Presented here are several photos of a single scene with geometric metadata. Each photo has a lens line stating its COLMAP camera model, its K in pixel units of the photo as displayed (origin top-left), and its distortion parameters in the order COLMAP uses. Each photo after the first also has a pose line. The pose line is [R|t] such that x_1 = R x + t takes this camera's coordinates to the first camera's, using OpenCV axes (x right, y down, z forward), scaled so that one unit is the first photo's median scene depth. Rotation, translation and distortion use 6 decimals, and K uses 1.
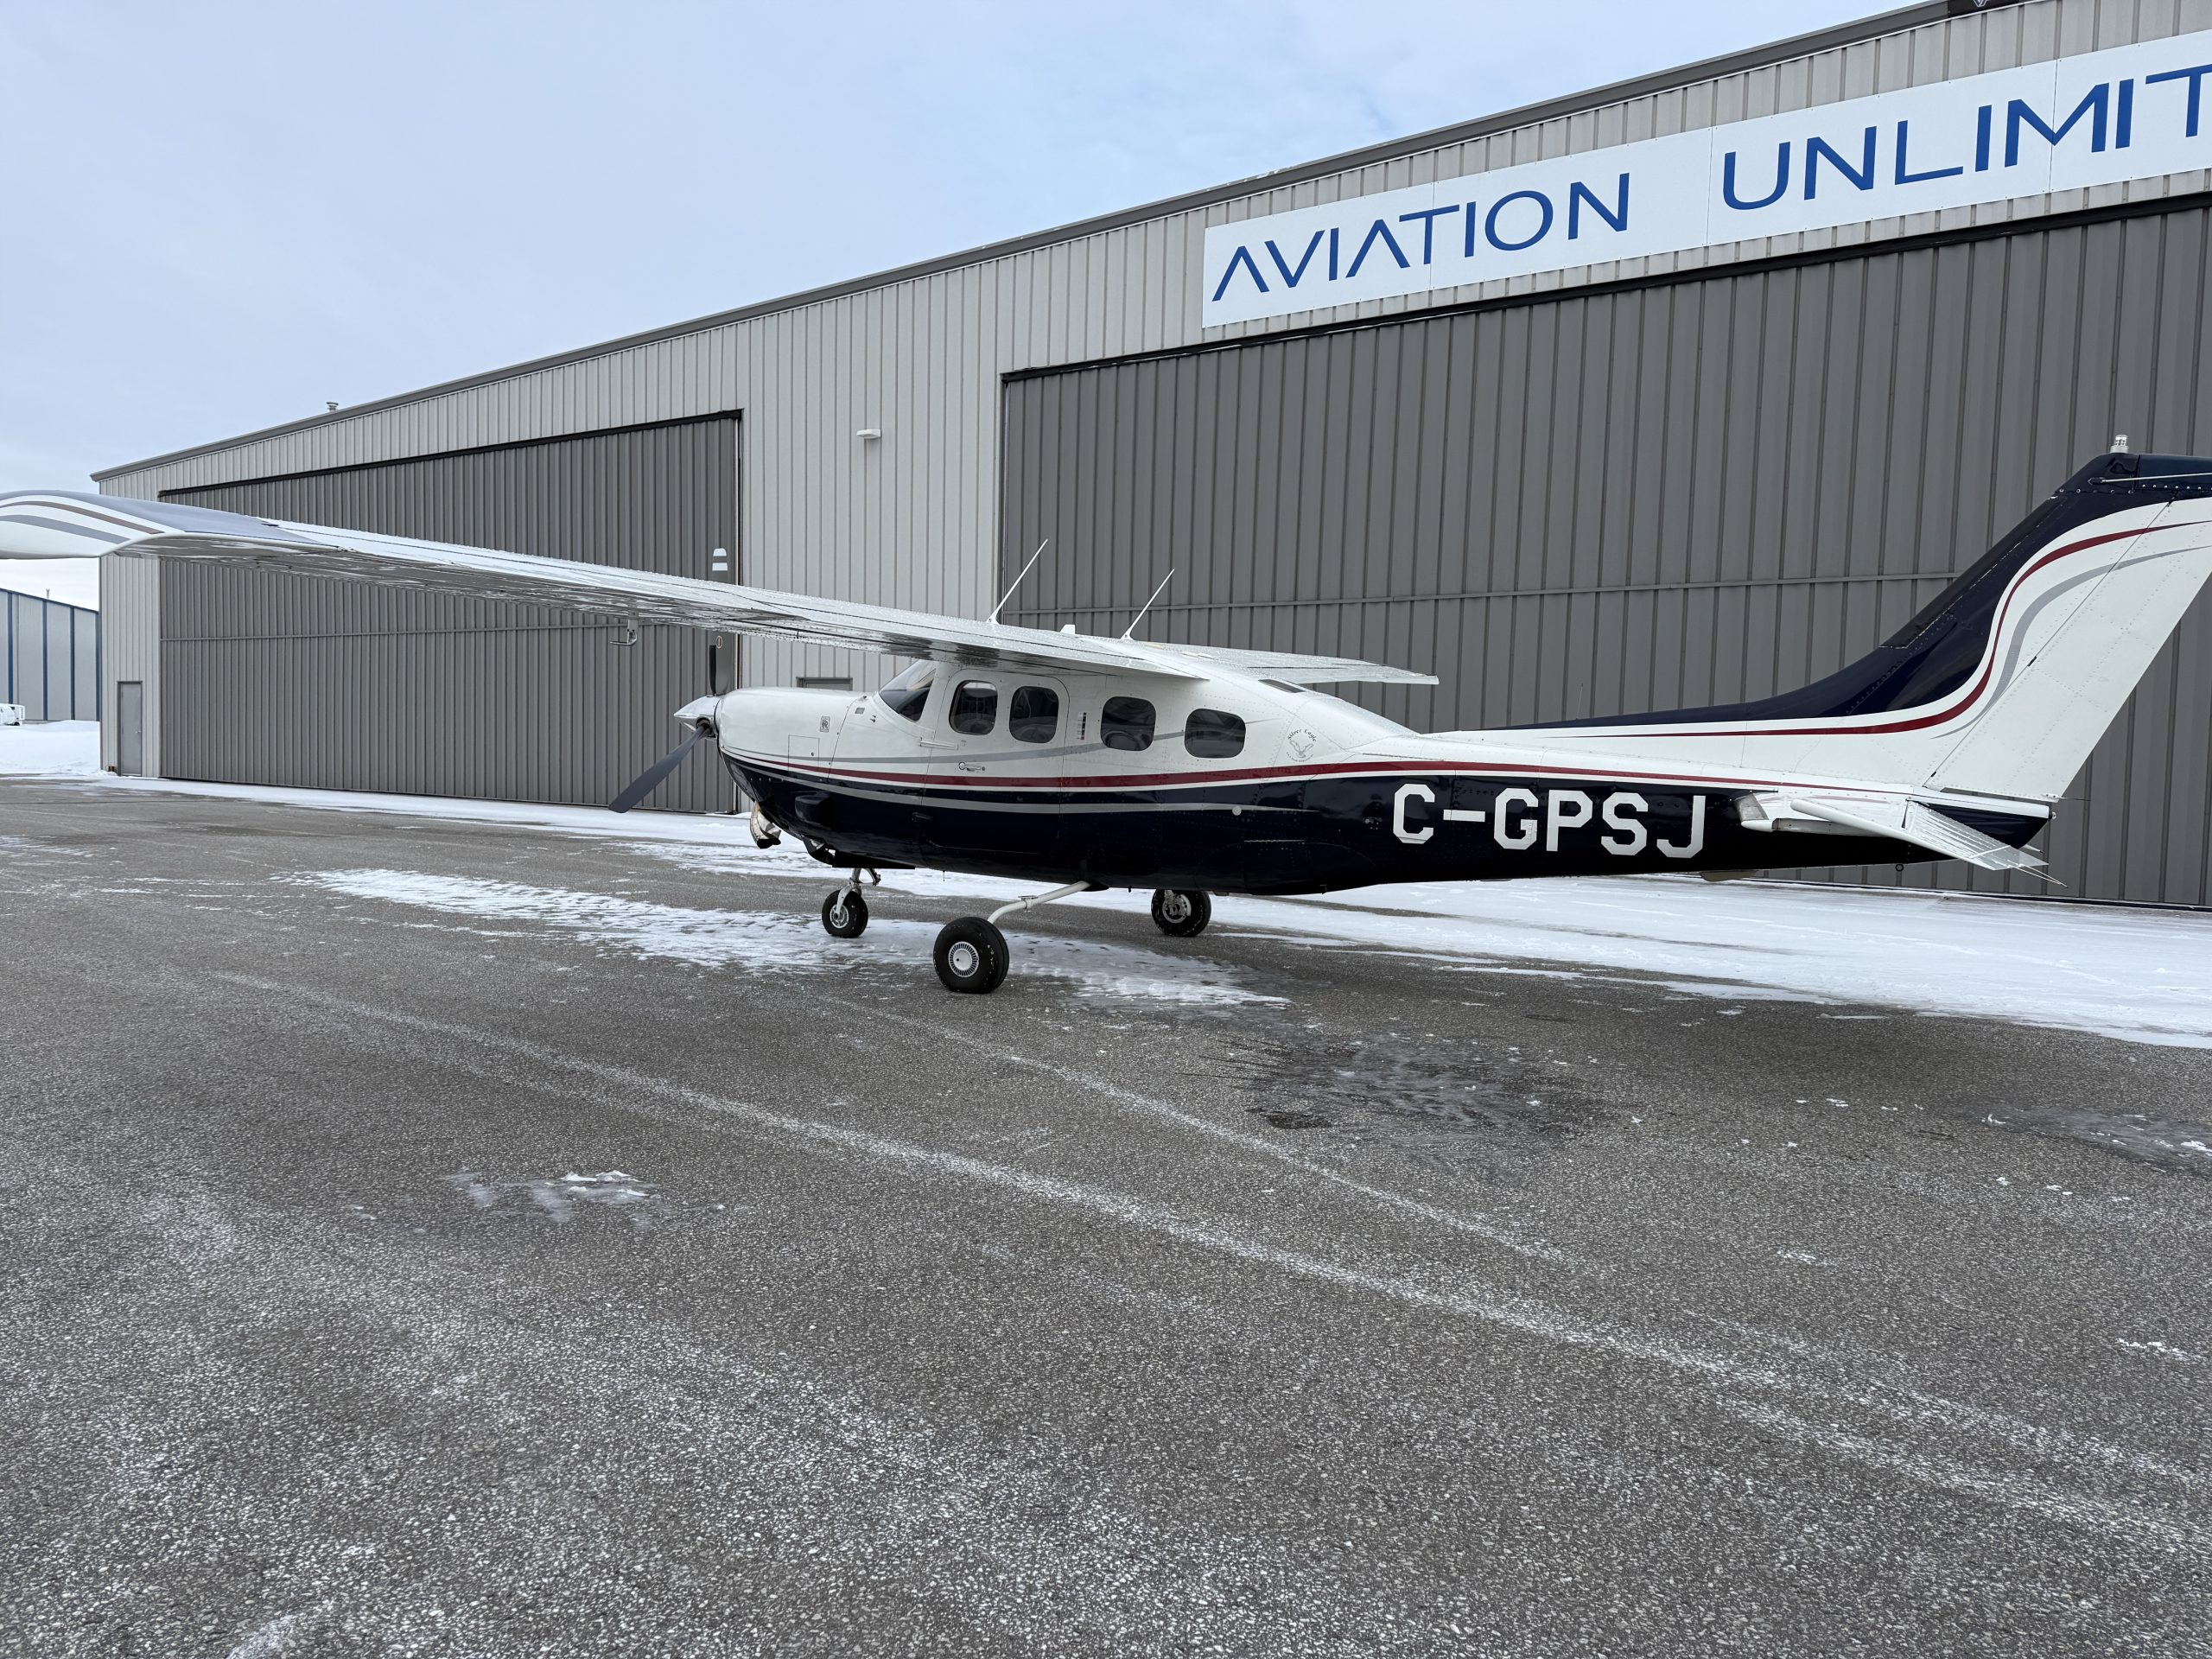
lens RADIAL K [[1553.0, 0, 1107.5], [0, 1553.0, 832.6], [0, 0, 1]] dist [0.108058, -0.146341]
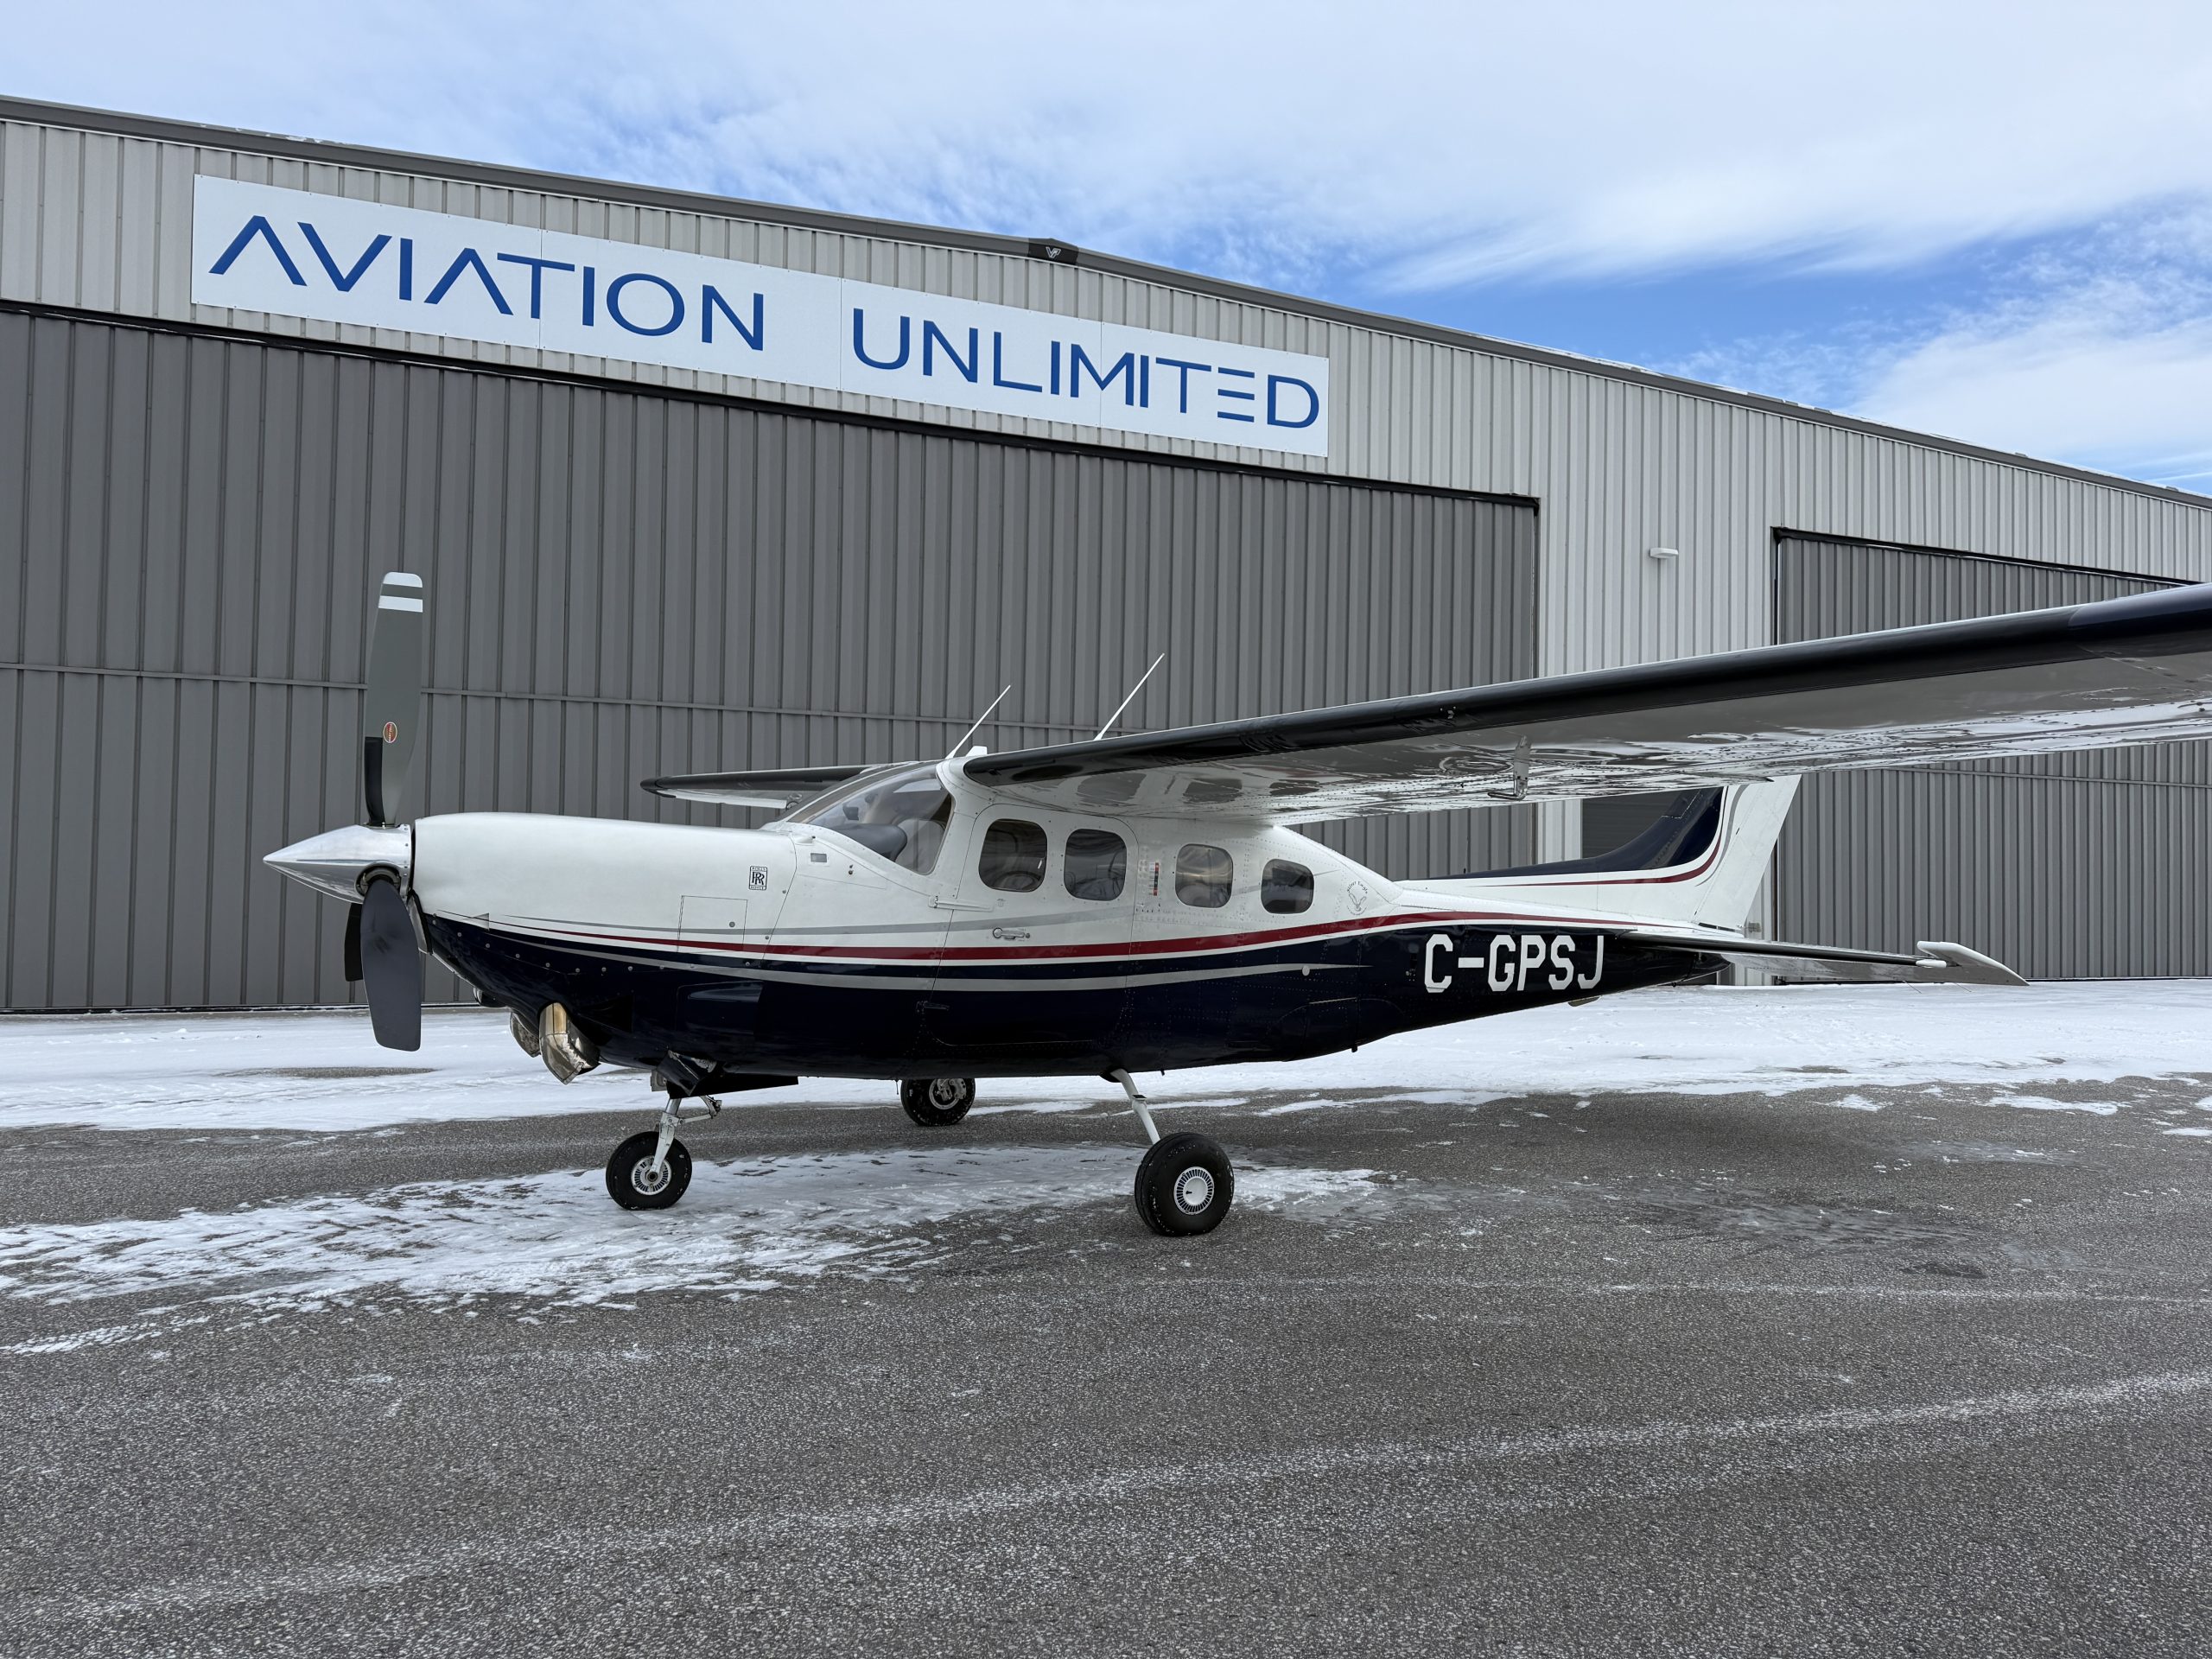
lens RADIAL K [[1533.0, 0, 1118.3], [0, 1533.0, 841.3], [0, 0, 1]] dist [0.092149, -0.102007]
pose [[0.554232, 0.003676, 0.832354, -0.589416], [0.043132, 0.998520, -0.033130, -0.052560], [-0.831244, 0.054262, 0.553253, 0.477078]]
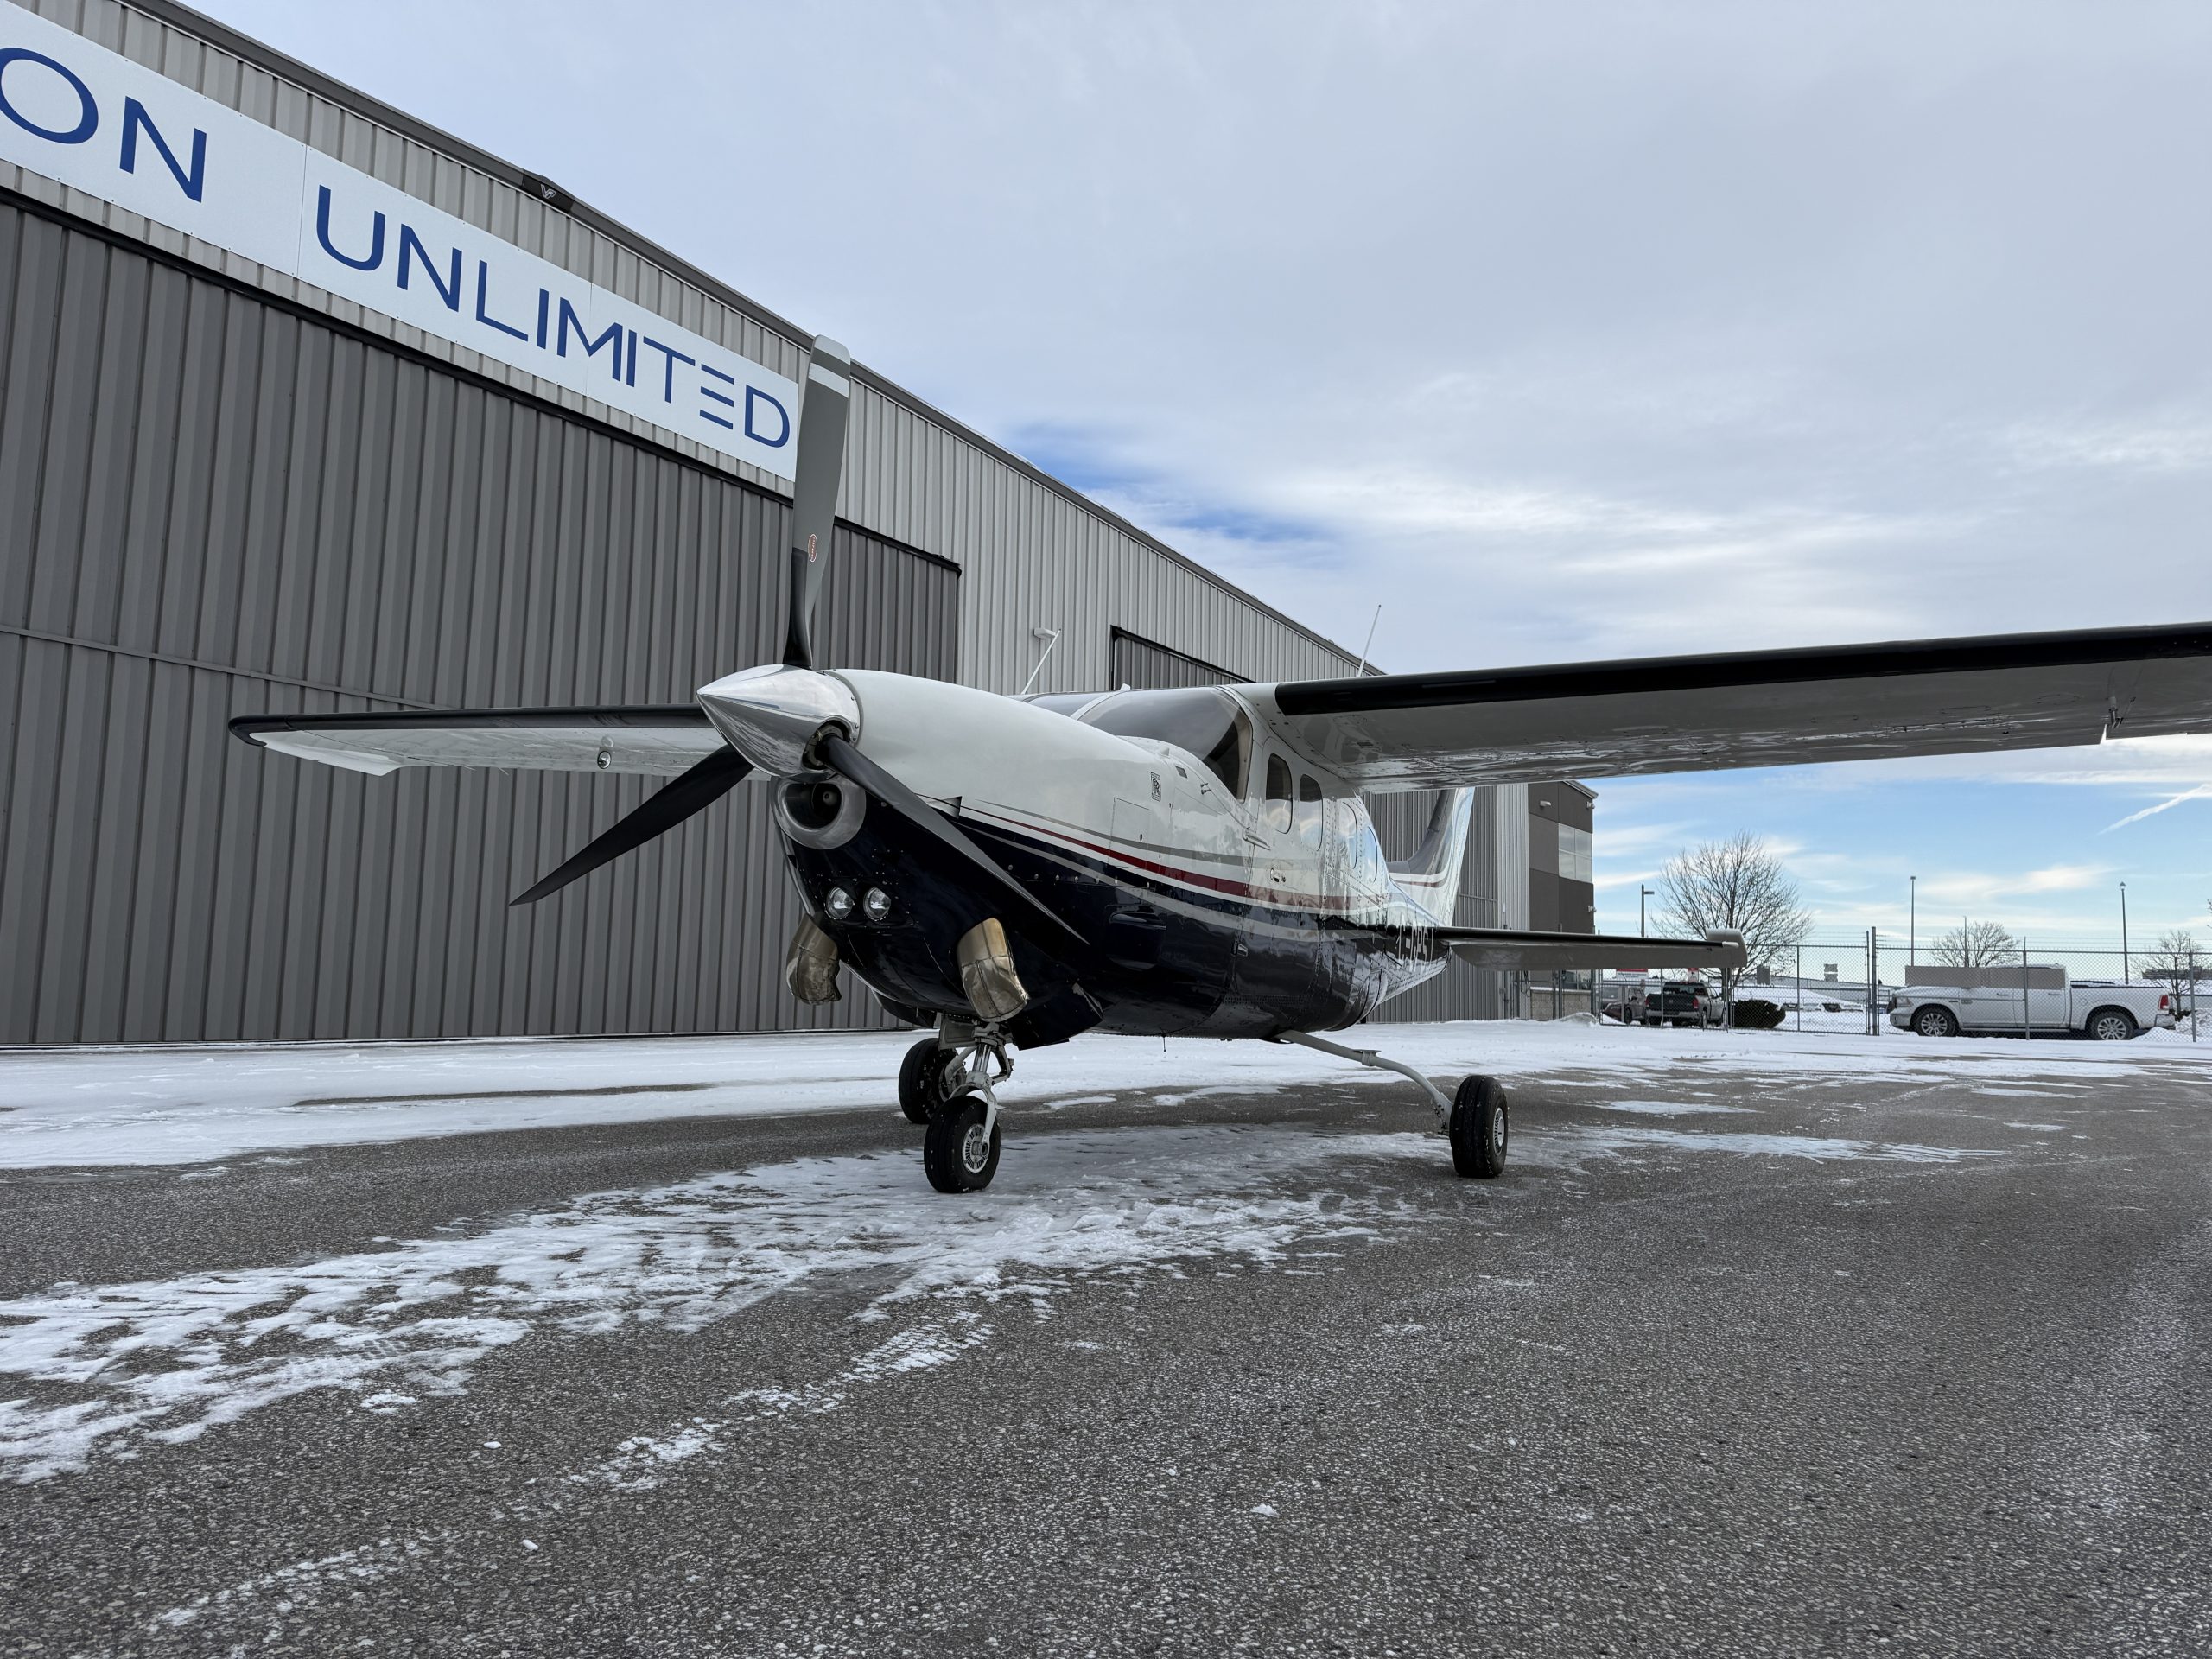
lens RADIAL K [[1536.2, 0, 1129.4], [0, 1536.2, 808.9], [0, 0, 1]] dist [0.048078, -0.032193]
pose [[-0.030638, 0.090070, 0.995464, -0.680966], [0.028935, 0.995594, -0.089191, -0.010476], [-0.999112, 0.026071, -0.033110, 0.952283]]
